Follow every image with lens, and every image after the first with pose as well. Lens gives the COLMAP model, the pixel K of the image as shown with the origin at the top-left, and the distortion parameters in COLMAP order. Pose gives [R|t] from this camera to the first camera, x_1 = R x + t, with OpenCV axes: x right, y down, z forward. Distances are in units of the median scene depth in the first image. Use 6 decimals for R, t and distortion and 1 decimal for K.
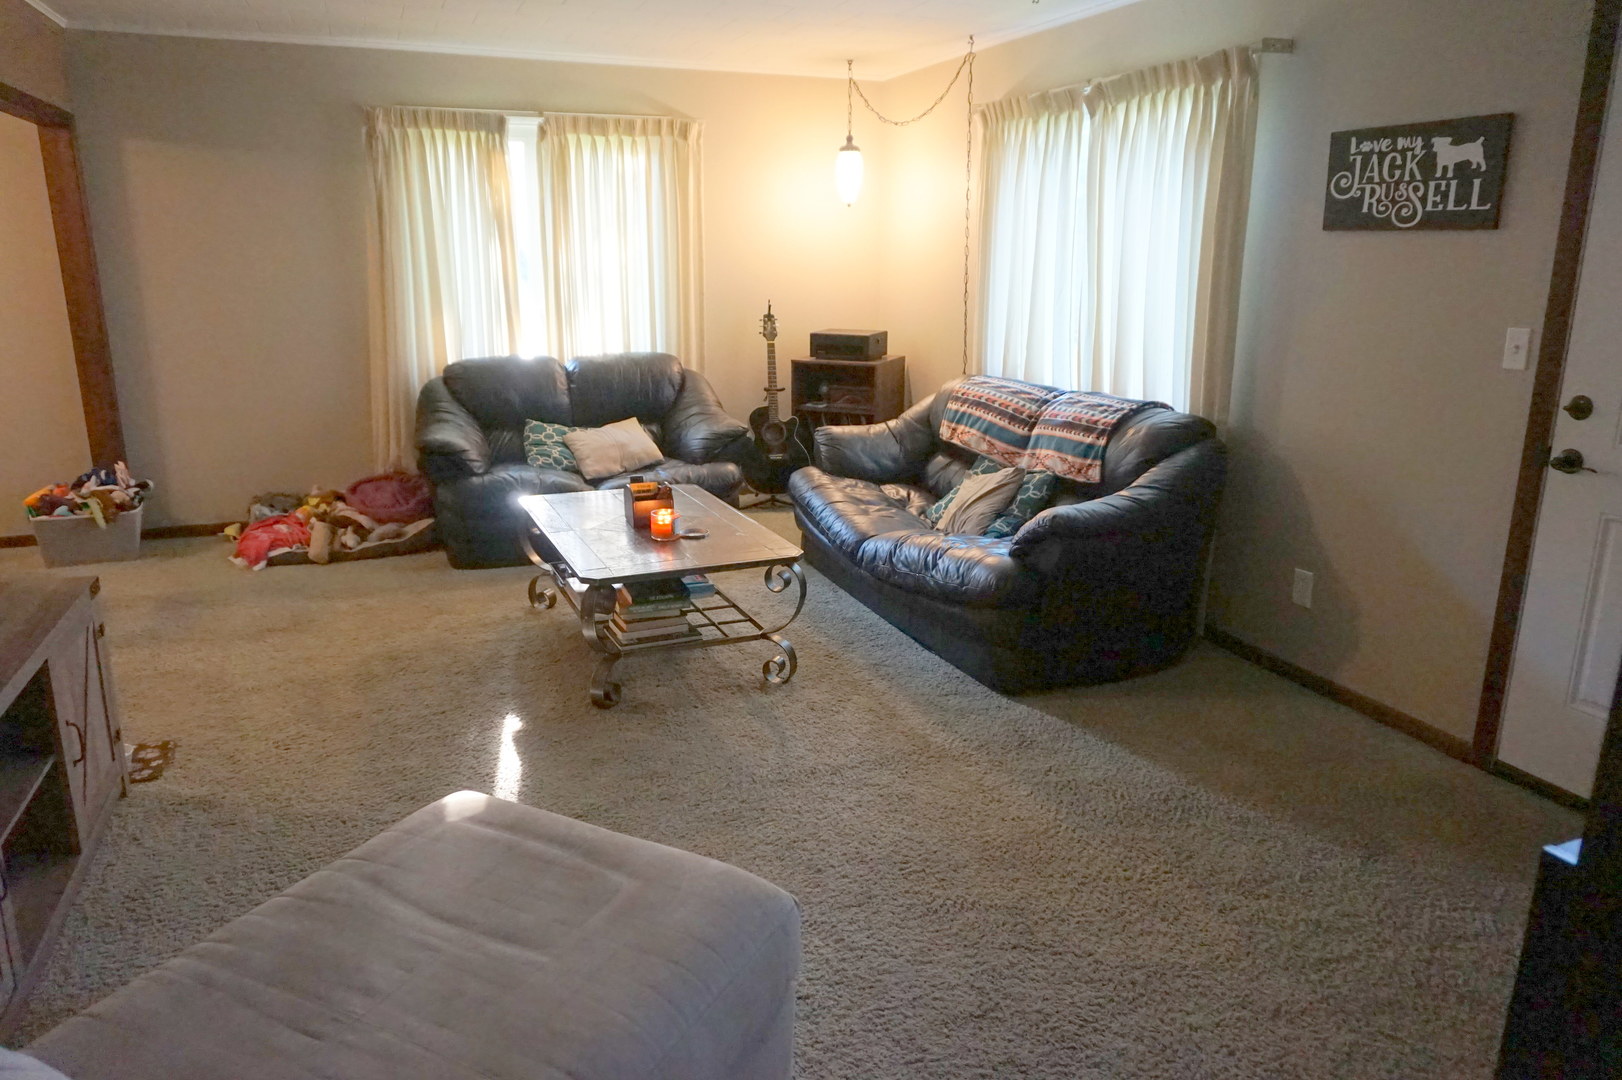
lens RADIAL K [[1099.3, 0, 811.0], [0, 1099.3, 540.0], [0, 0, 1]] dist [-0.009927, 0.001322]
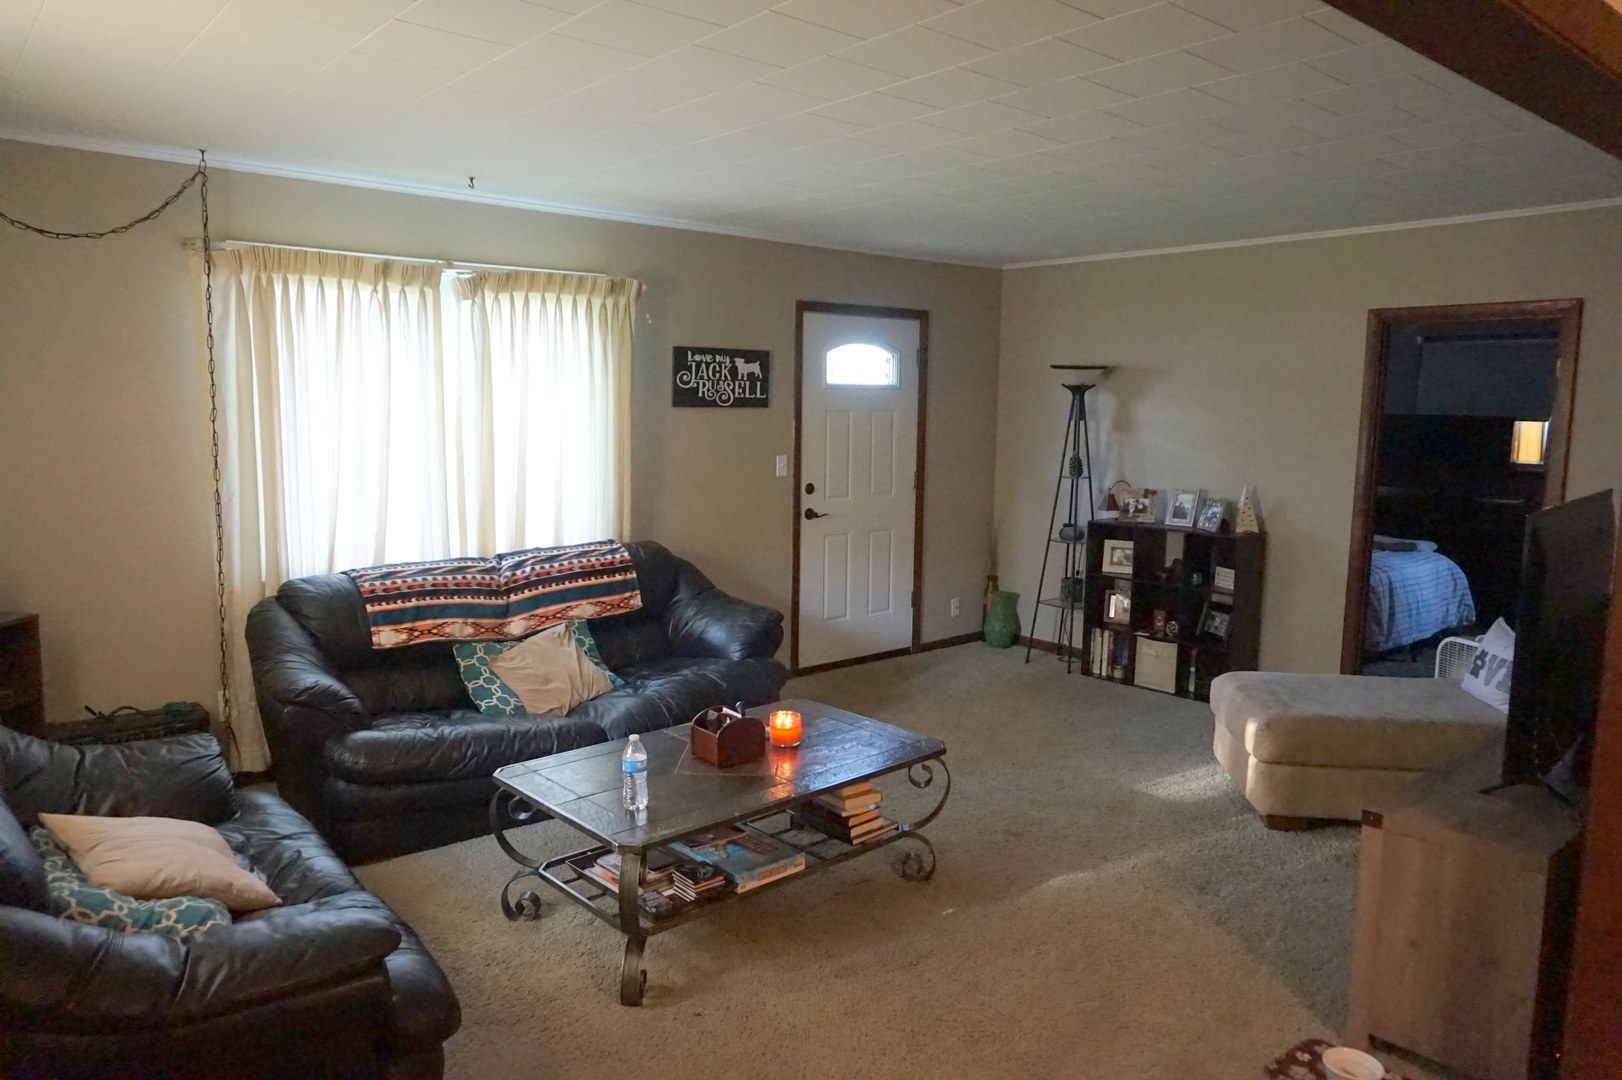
lens RADIAL K [[1099.3, 0, 811.0], [0, 1099.3, 540.0], [0, 0, 1]] dist [-0.009927, 0.001322]
pose [[-0.325185, -0.140282, 0.935188, -1.158190], [0.222022, 0.949967, 0.219701, -0.432915], [-0.919218, 0.279076, -0.277769, 1.408230]]
